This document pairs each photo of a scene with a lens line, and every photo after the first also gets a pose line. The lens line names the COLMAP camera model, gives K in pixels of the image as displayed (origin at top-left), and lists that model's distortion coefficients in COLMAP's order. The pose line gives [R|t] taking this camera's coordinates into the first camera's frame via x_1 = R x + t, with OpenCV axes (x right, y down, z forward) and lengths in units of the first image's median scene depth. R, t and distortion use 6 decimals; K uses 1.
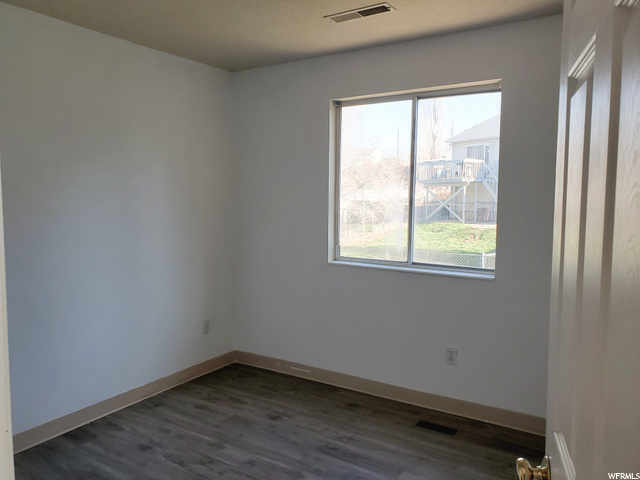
lens RADIAL K [[487.5, 0, 319.8], [0, 487.5, 241.5], [0, 0, 1]] dist [-0.003077, -0.015365]
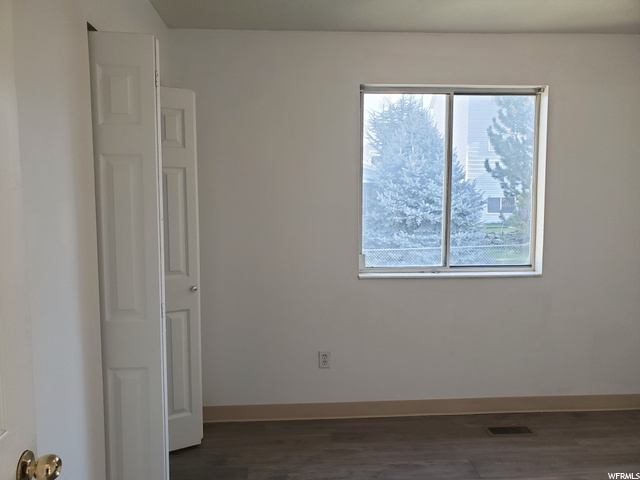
lens RADIAL K [[487.5, 0, 321.3], [0, 487.5, 240.2], [0, 0, 1]] dist [-0.003077, -0.015365]
pose [[0.811166, -0.057934, 0.581940, -0.563197], [0.063206, 0.997937, 0.011245, -0.033093], [-0.581391, 0.027661, 0.813154, 0.371187]]
